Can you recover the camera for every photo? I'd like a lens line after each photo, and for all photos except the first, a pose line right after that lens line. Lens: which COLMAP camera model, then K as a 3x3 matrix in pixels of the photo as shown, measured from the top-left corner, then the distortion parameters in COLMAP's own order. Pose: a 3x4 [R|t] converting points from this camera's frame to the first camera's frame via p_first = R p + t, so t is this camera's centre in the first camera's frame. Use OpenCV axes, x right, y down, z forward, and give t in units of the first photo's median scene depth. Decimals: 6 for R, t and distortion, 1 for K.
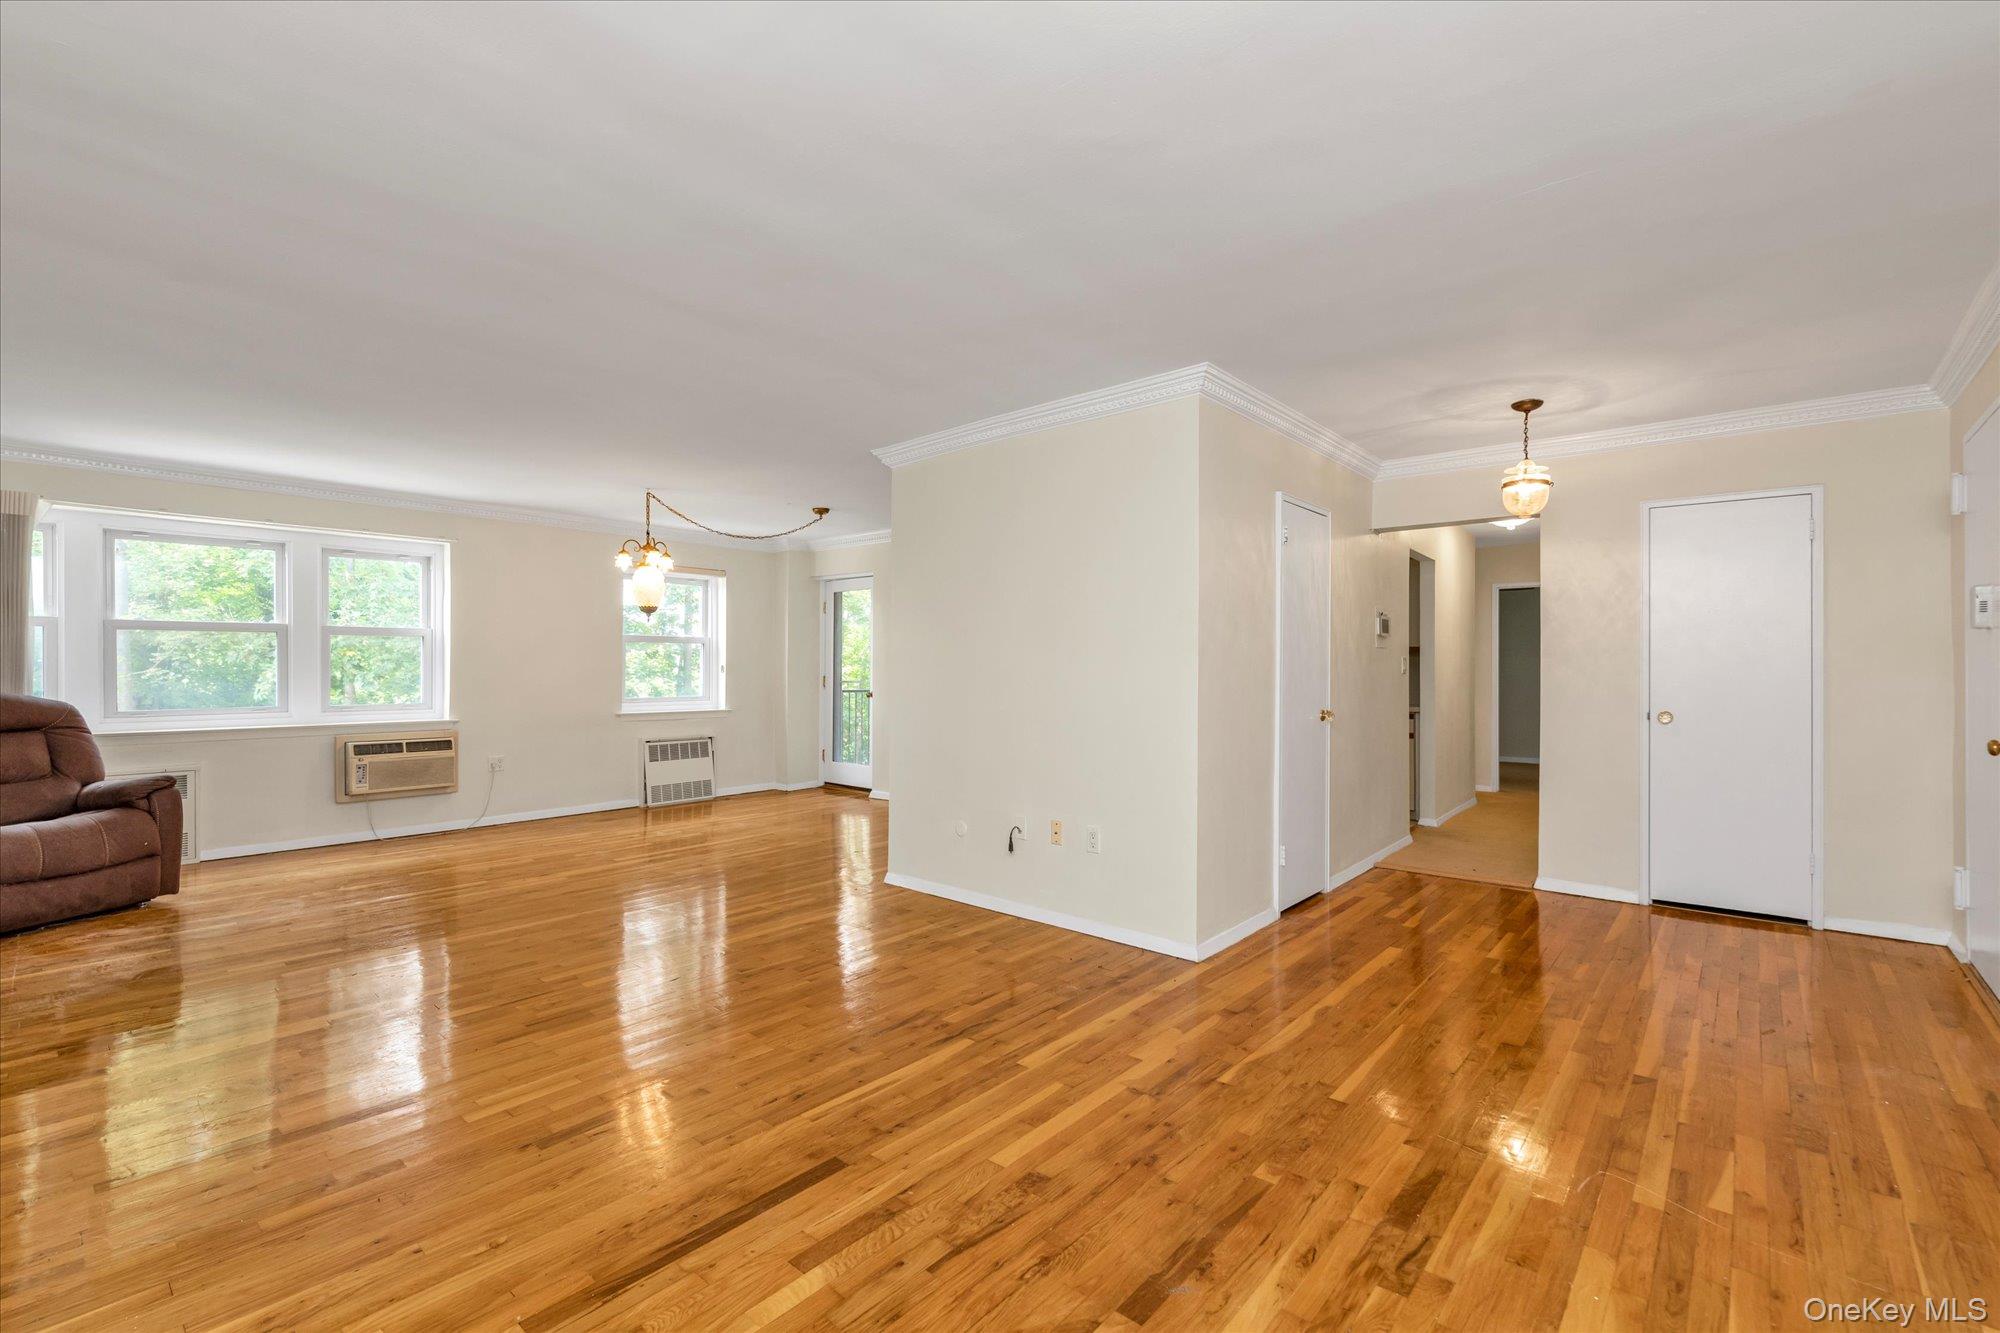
lens RADIAL K [[869.3, 0, 989.2], [0, 869.3, 668.7], [0, 0, 1]] dist [0.001804, 0.000149]
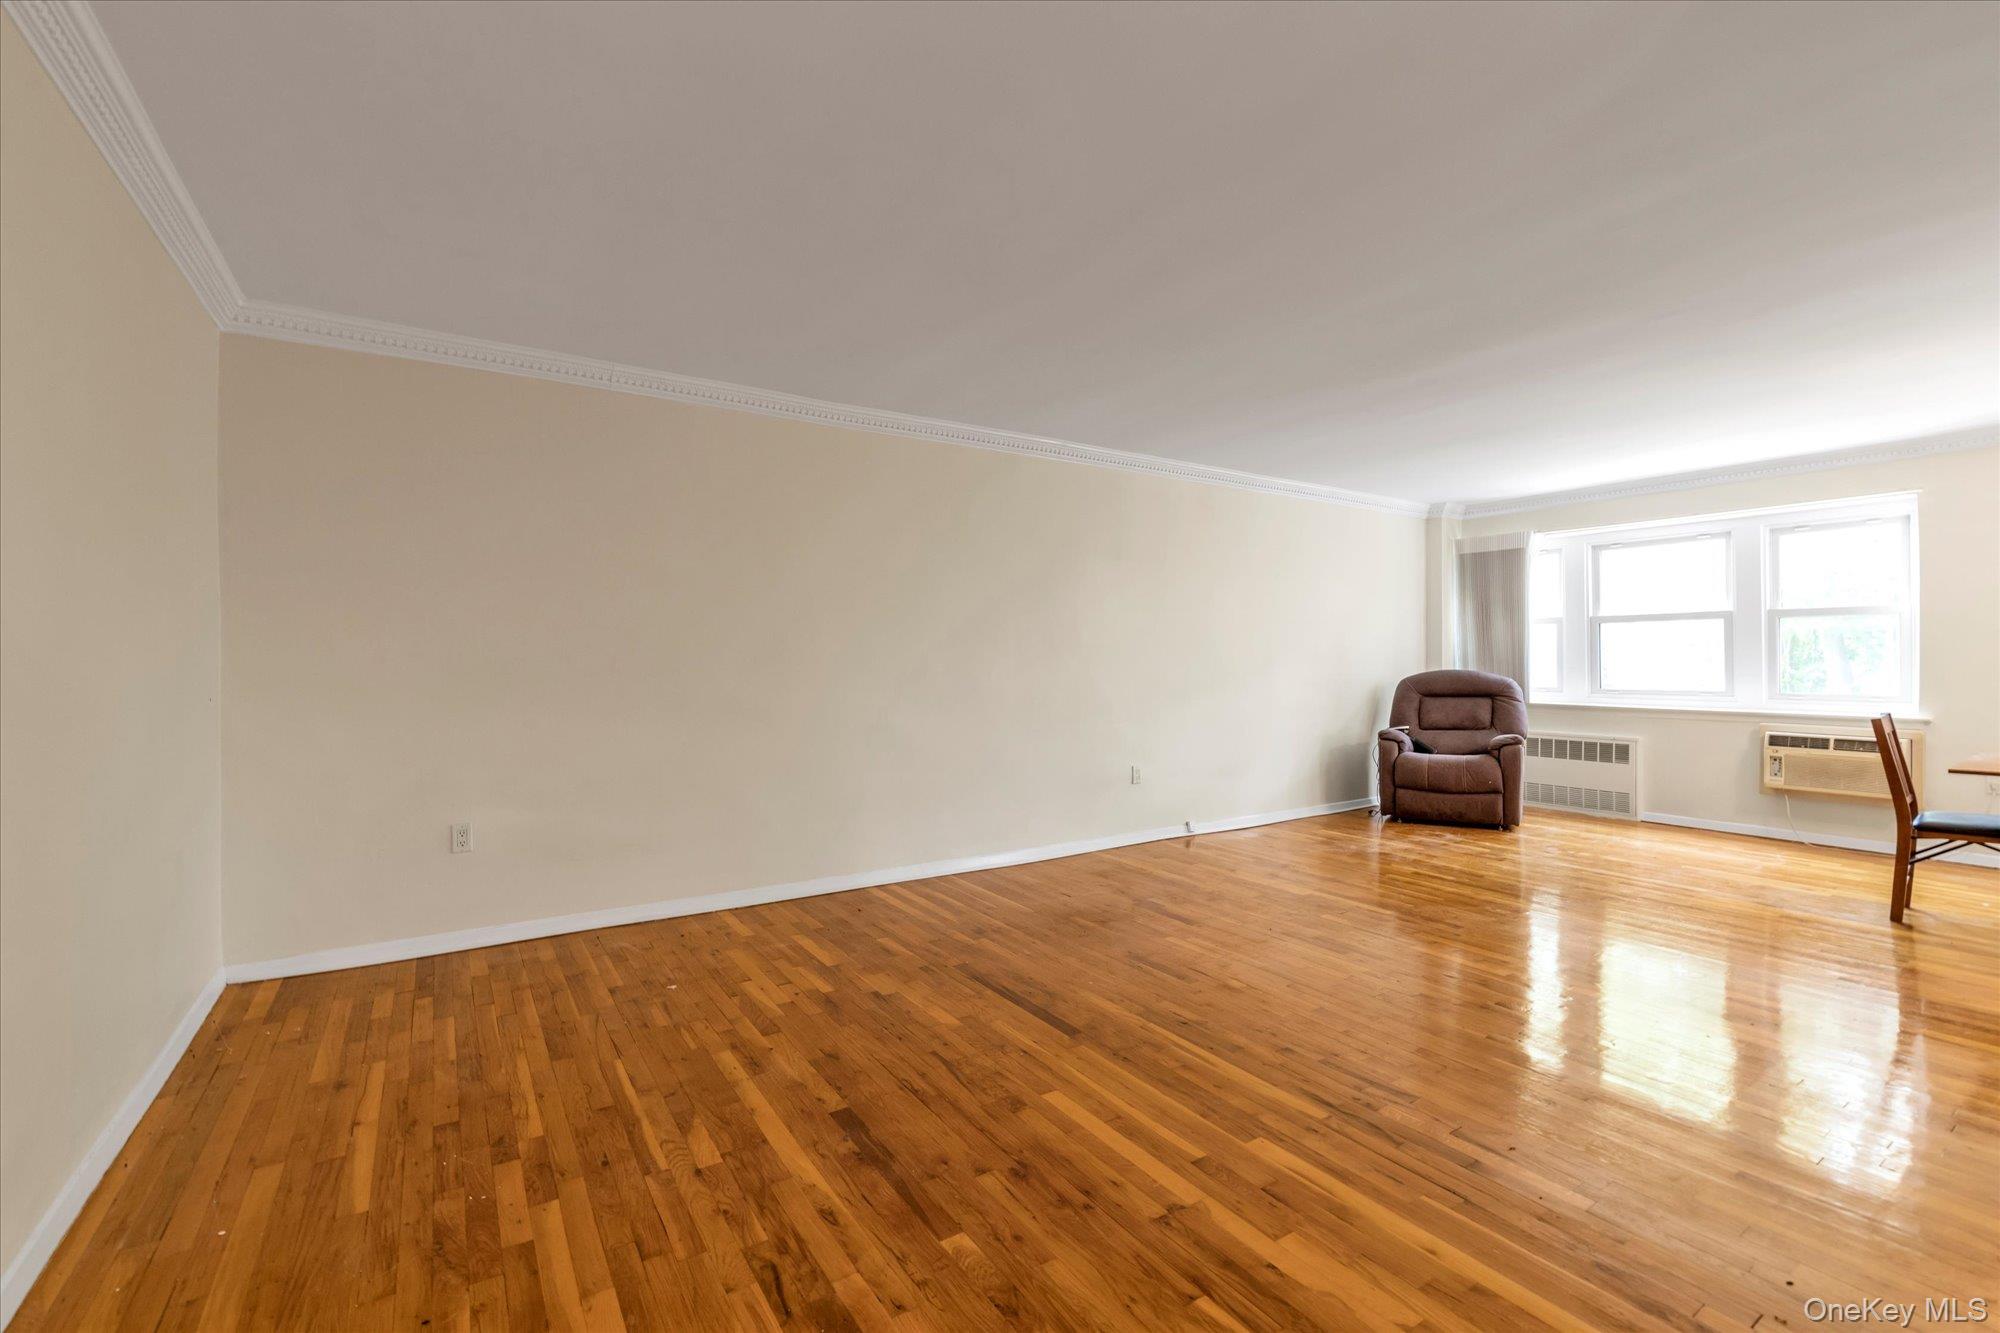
lens RADIAL K [[860.1, 0, 992.6], [0, 860.1, 653.6], [0, 0, 1]] dist [-0.000644, -0.000273]
pose [[-0.270710, -0.005795, -0.962643, 0.534894], [0.001657, 0.999978, -0.006486, 0.005945], [0.962659, -0.003351, -0.270695, 0.602459]]
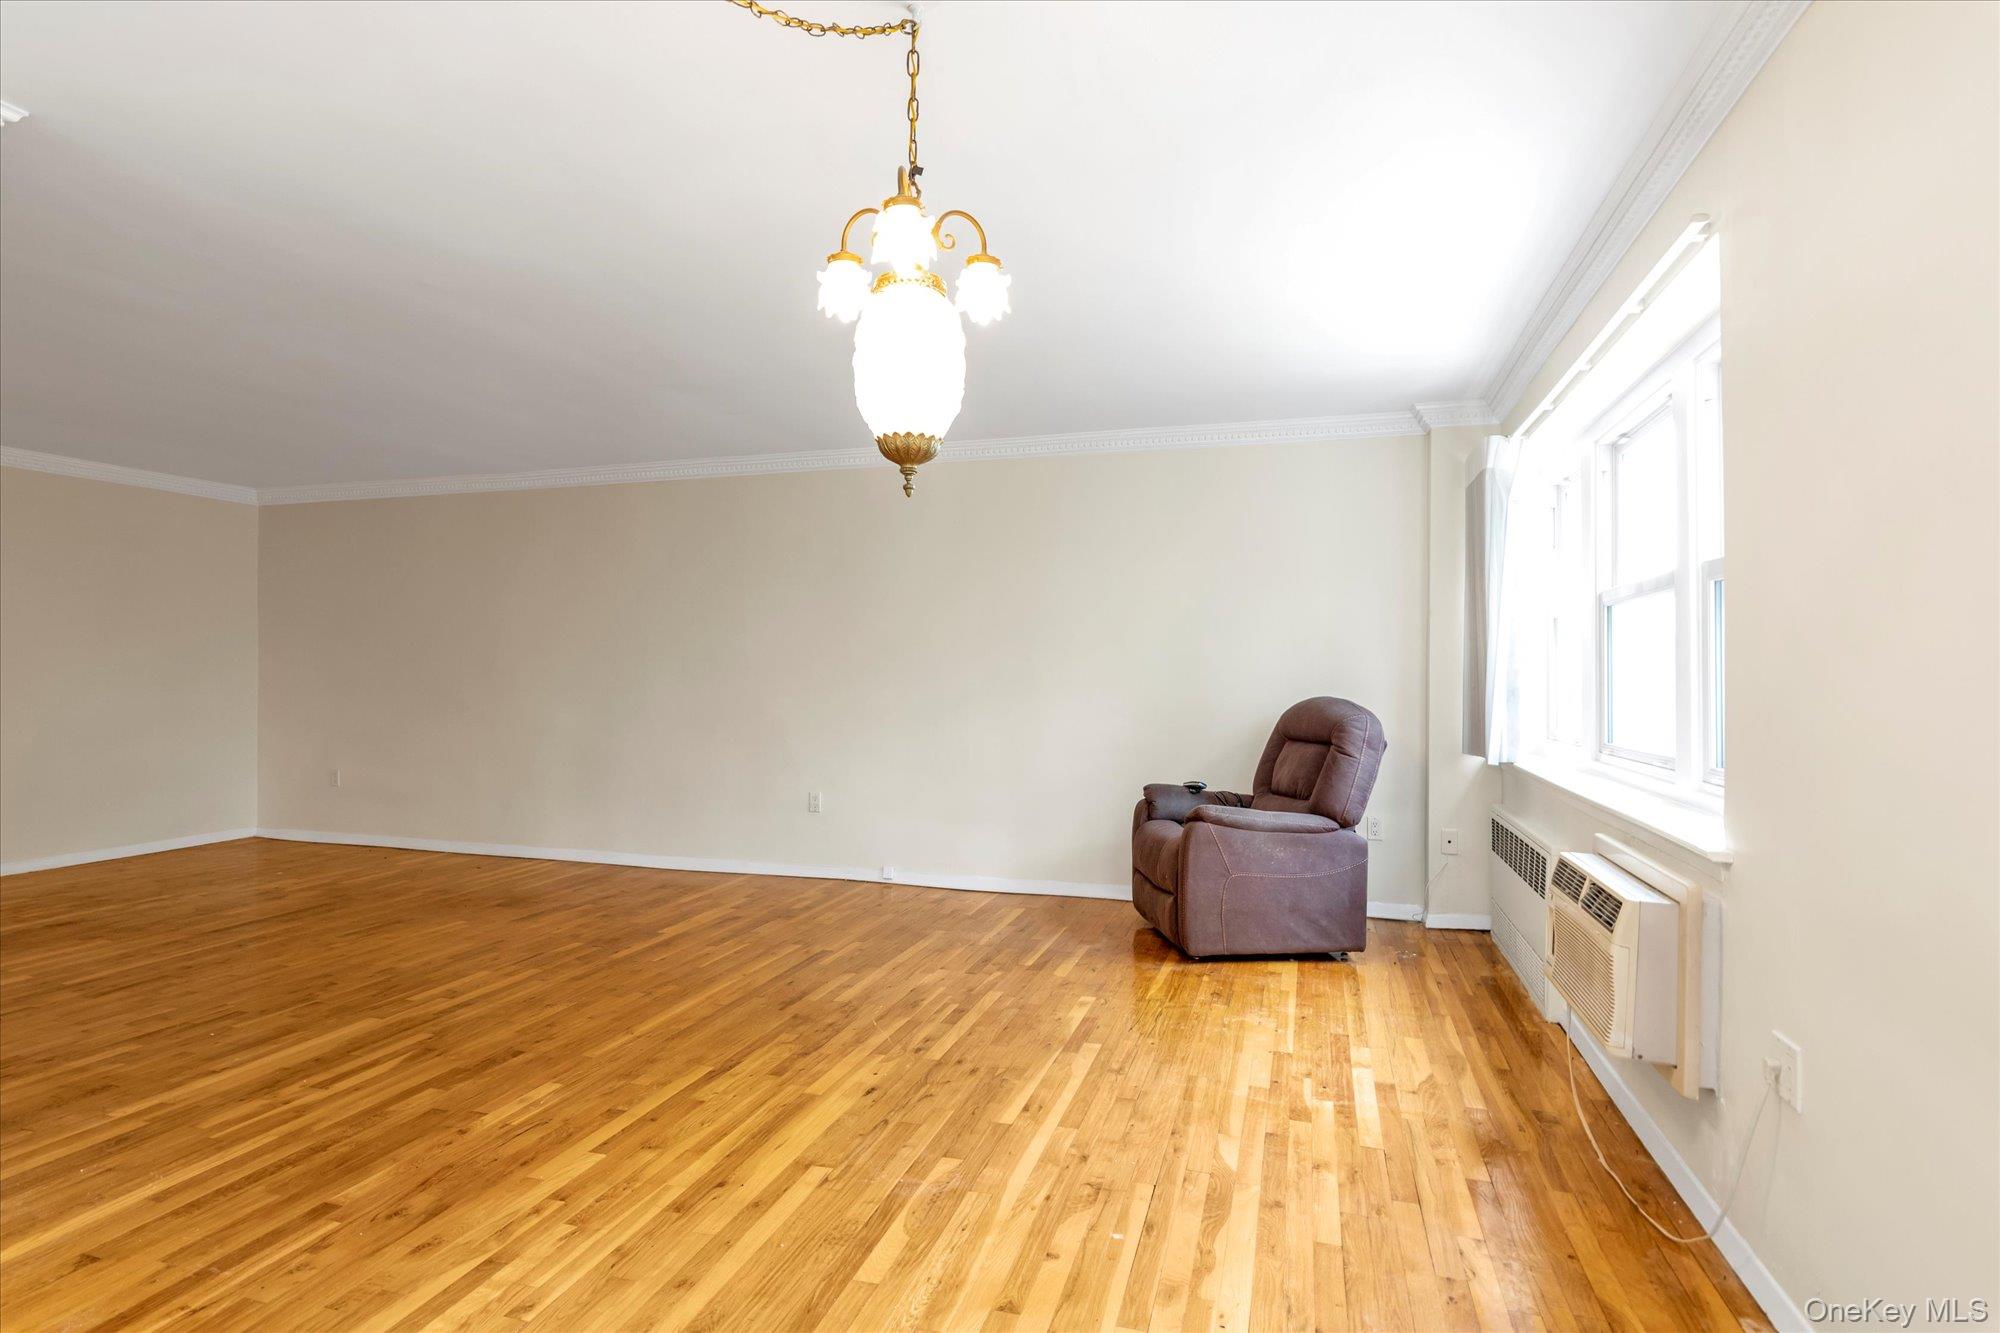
lens RADIAL K [[1028.9, 0, 976.0], [0, 1028.9, 668.0], [0, 0, 1]] dist [0.000500, 0.000062]
pose [[-0.918198, -0.002856, -0.396111, -0.393324], [-0.001028, 0.999988, -0.004828, 0.003014], [0.396120, -0.004026, -0.918190, 1.811955]]
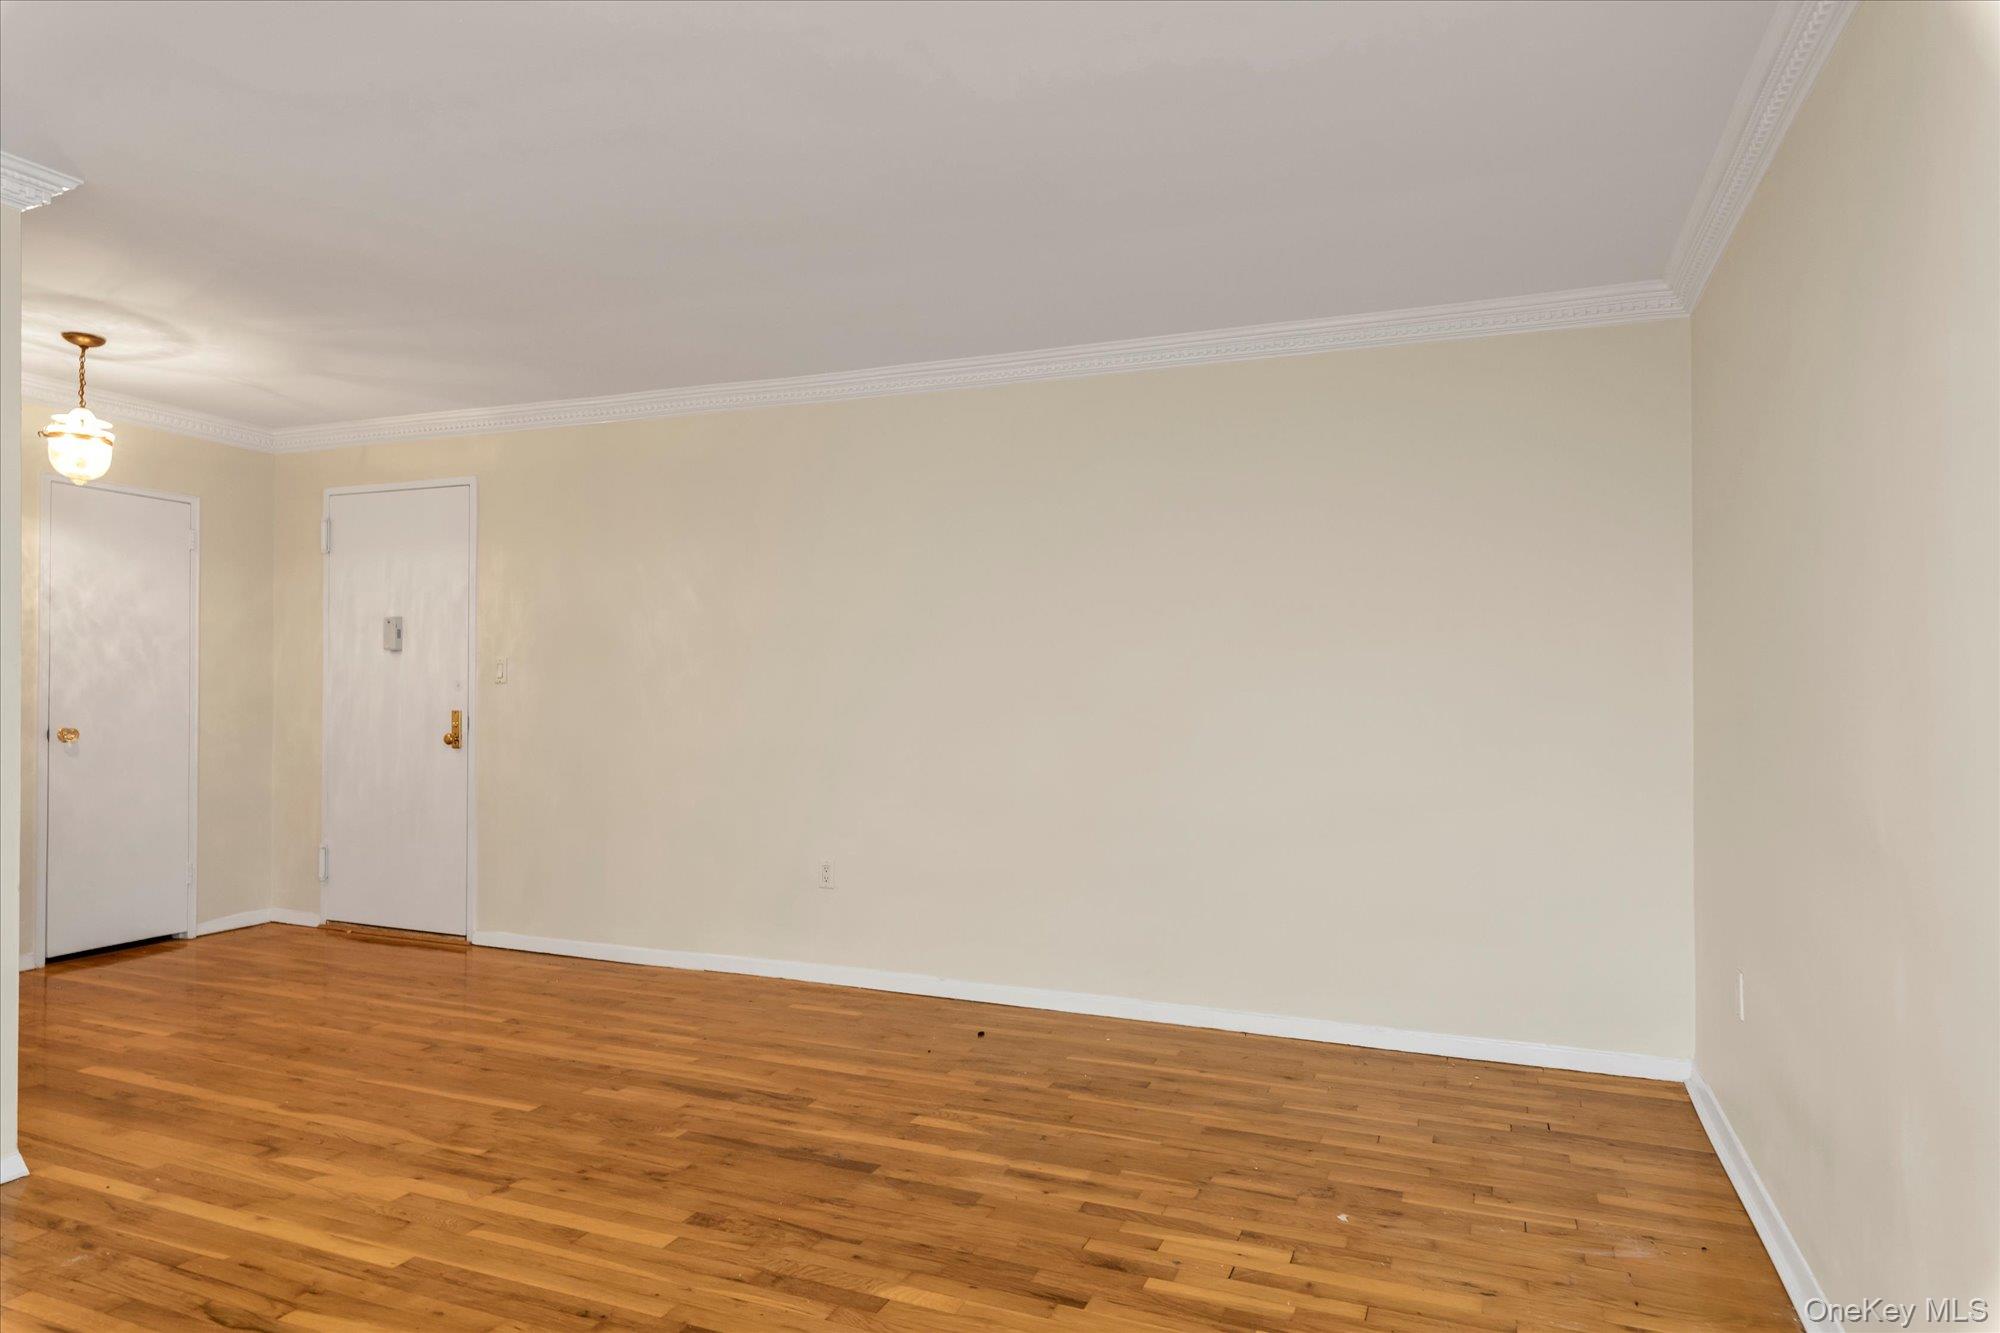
lens RADIAL K [[1197.2, 0, 999.4], [0, 1197.2, 670.9], [0, 0, 1]] dist [-0.002314, -0.000964]
pose [[-0.325946, 0.009621, 0.945340, -0.614428], [-0.009286, 0.999867, -0.013378, 0.000735], [-0.945343, -0.013139, -0.325813, 0.532635]]
